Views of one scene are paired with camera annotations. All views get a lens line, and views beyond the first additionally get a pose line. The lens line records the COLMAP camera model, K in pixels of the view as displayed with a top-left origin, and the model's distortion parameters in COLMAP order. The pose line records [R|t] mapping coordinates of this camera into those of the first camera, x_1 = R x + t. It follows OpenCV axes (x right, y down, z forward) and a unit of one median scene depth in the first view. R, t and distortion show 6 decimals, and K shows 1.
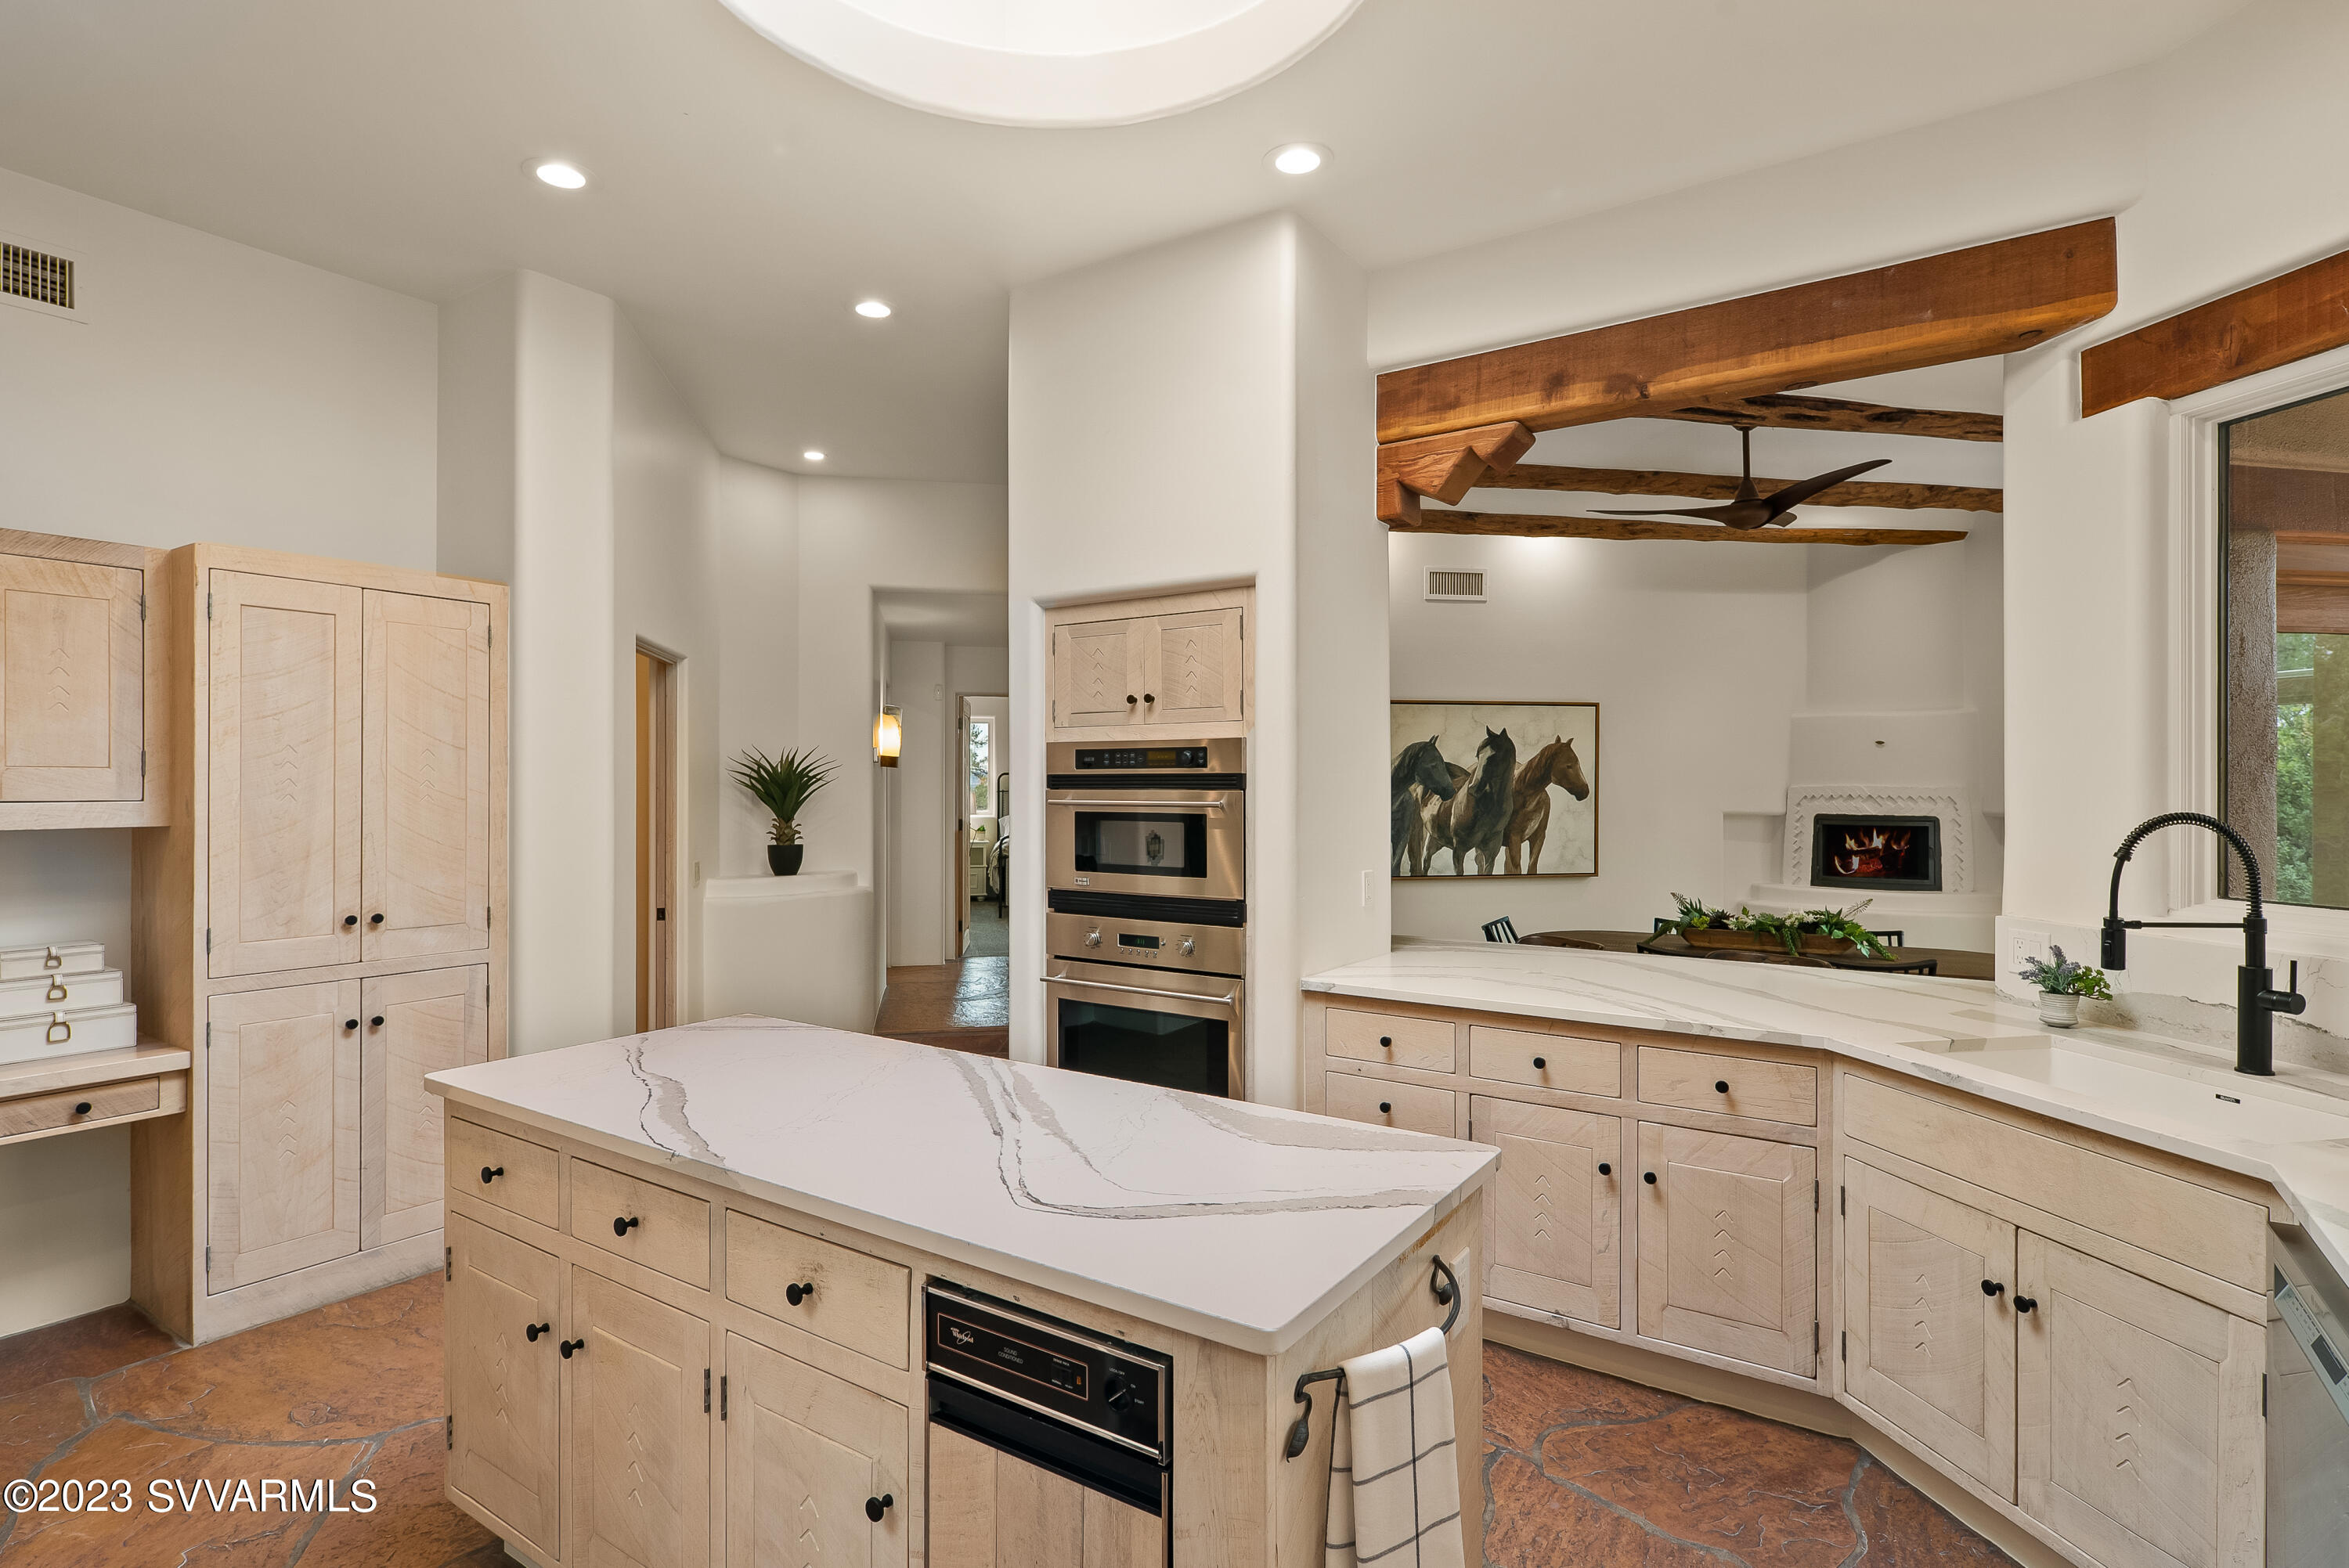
lens RADIAL K [[1161.6, 0, 1164.6], [0, 1161.6, 777.1], [0, 0, 1]] dist [0.006195, -0.005630]
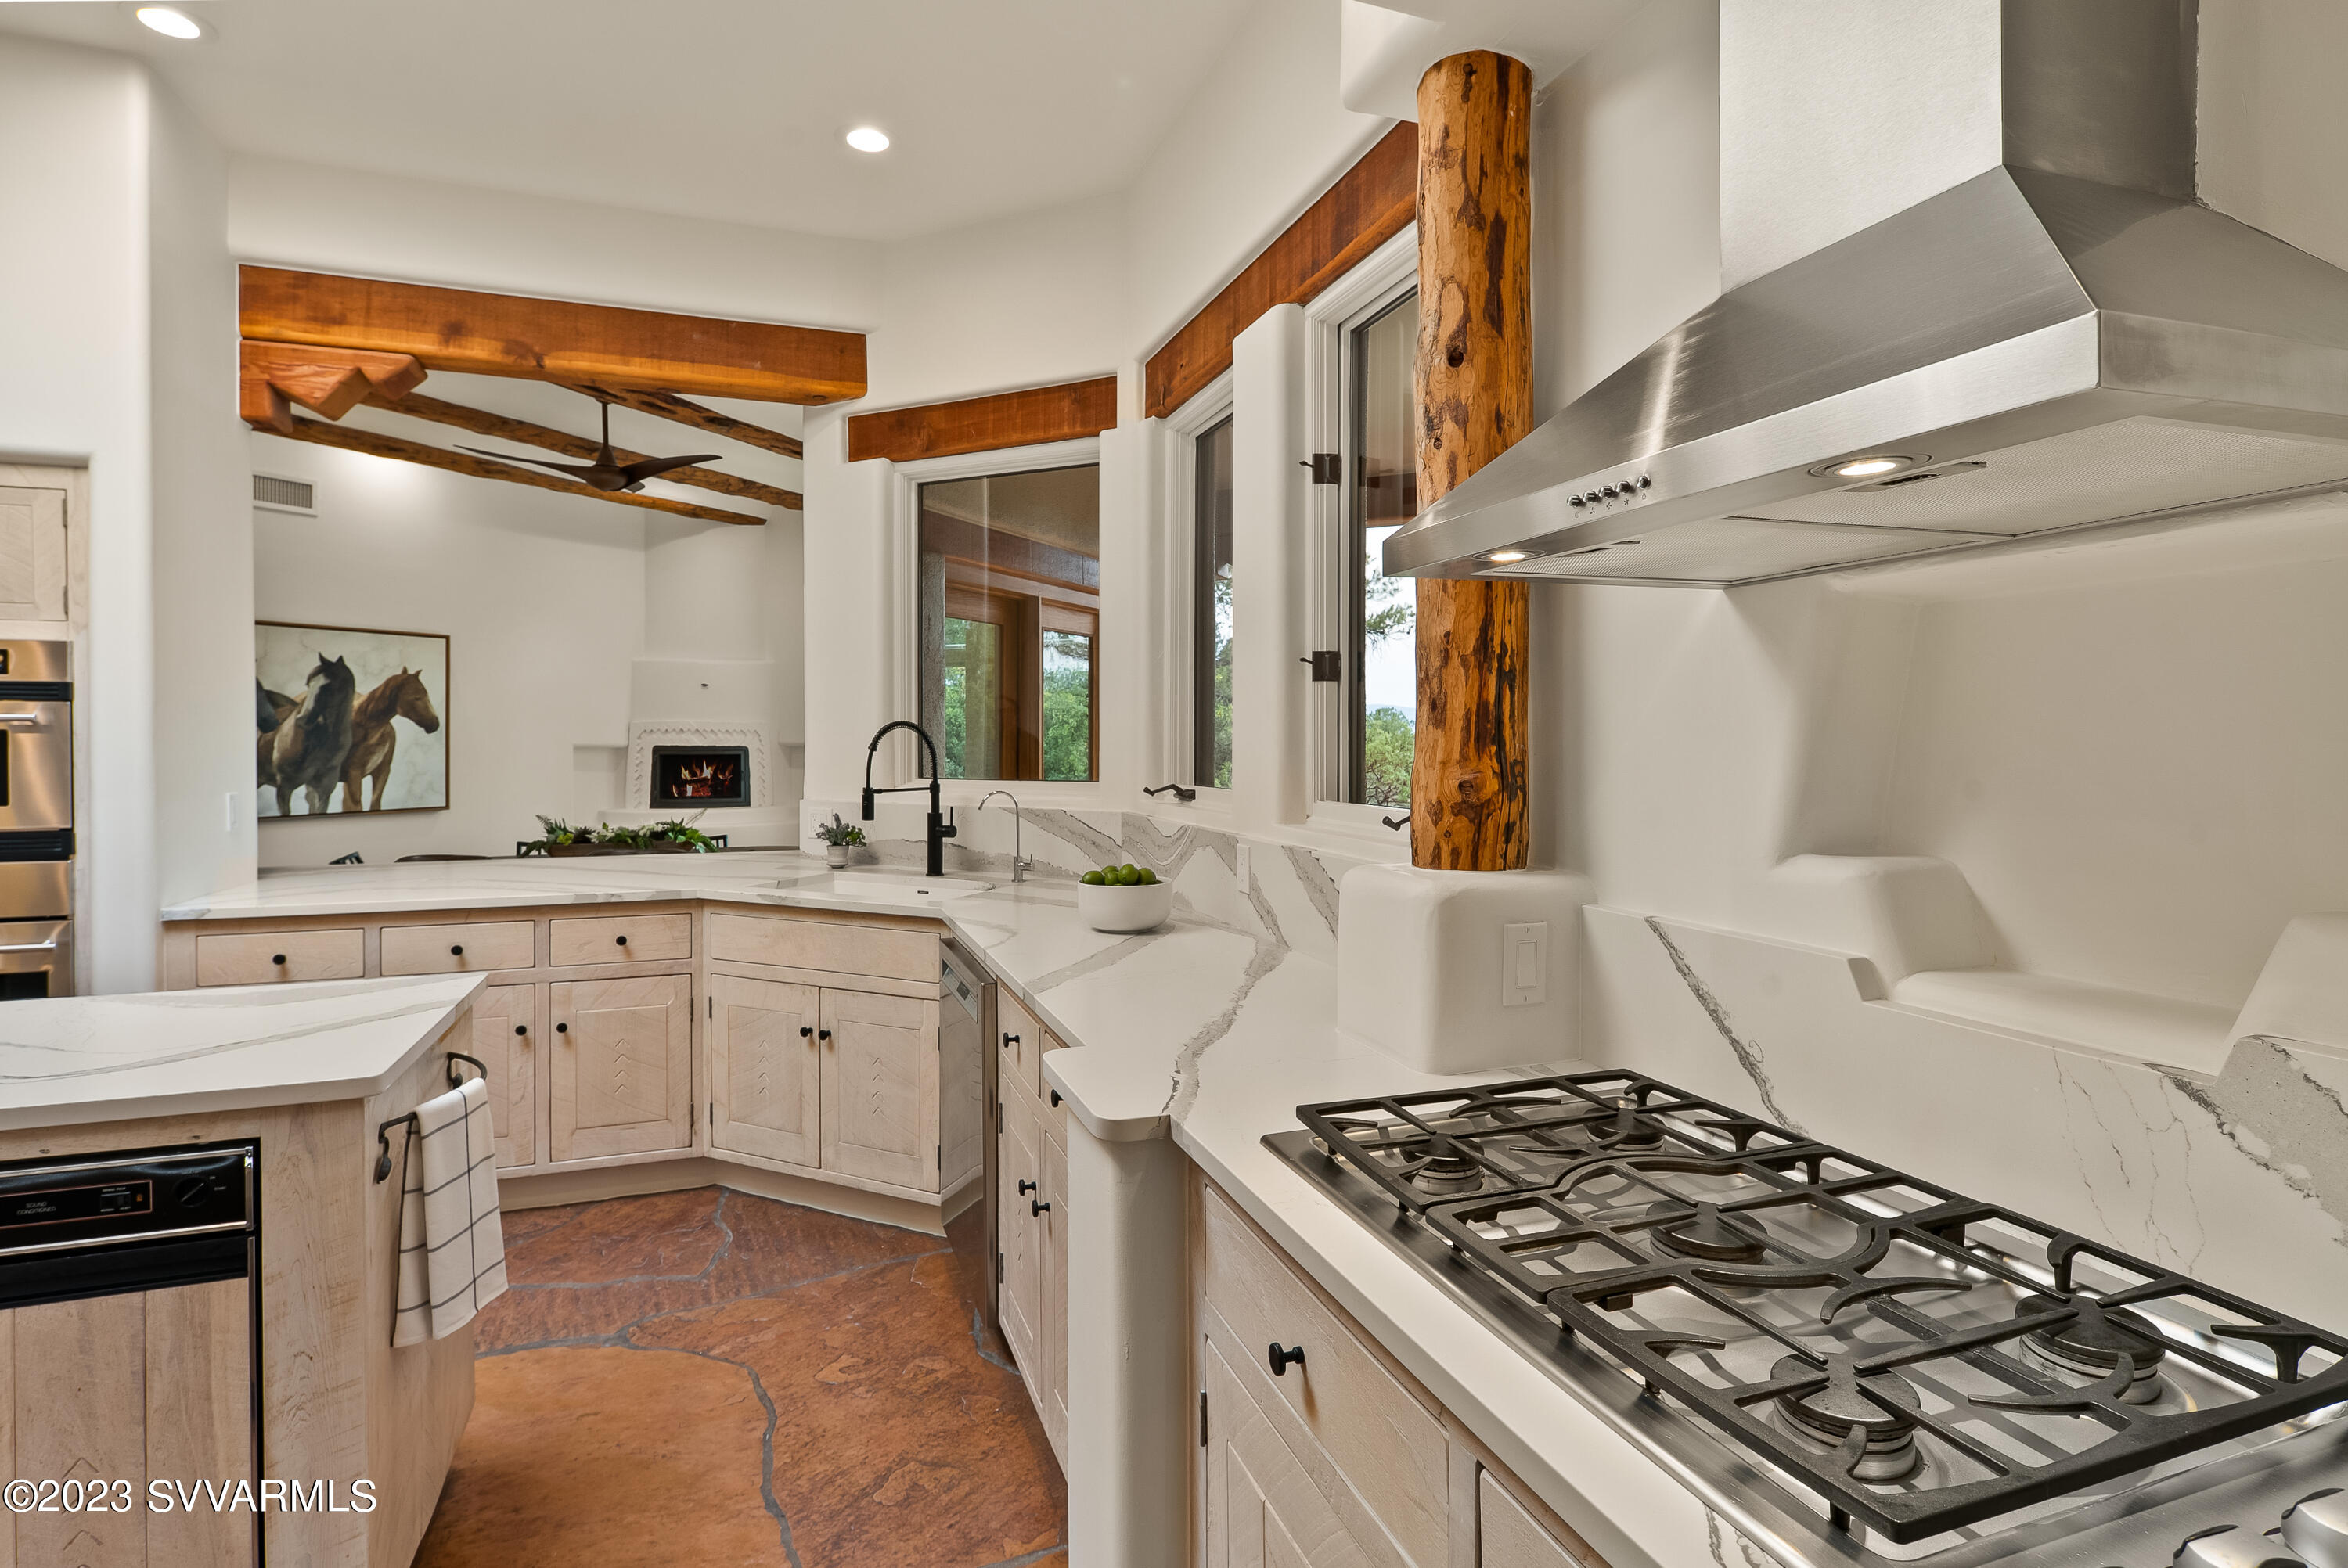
lens RADIAL K [[1161.1, 0, 1164.1], [0, 1161.1, 777.1], [0, 0, 1]] dist [0.006195, -0.005630]
pose [[0.586643, -0.028707, 0.809336, -0.165644], [-0.006467, 0.999174, 0.040128, 0.028929], [-0.809820, -0.028775, 0.585973, -0.183989]]
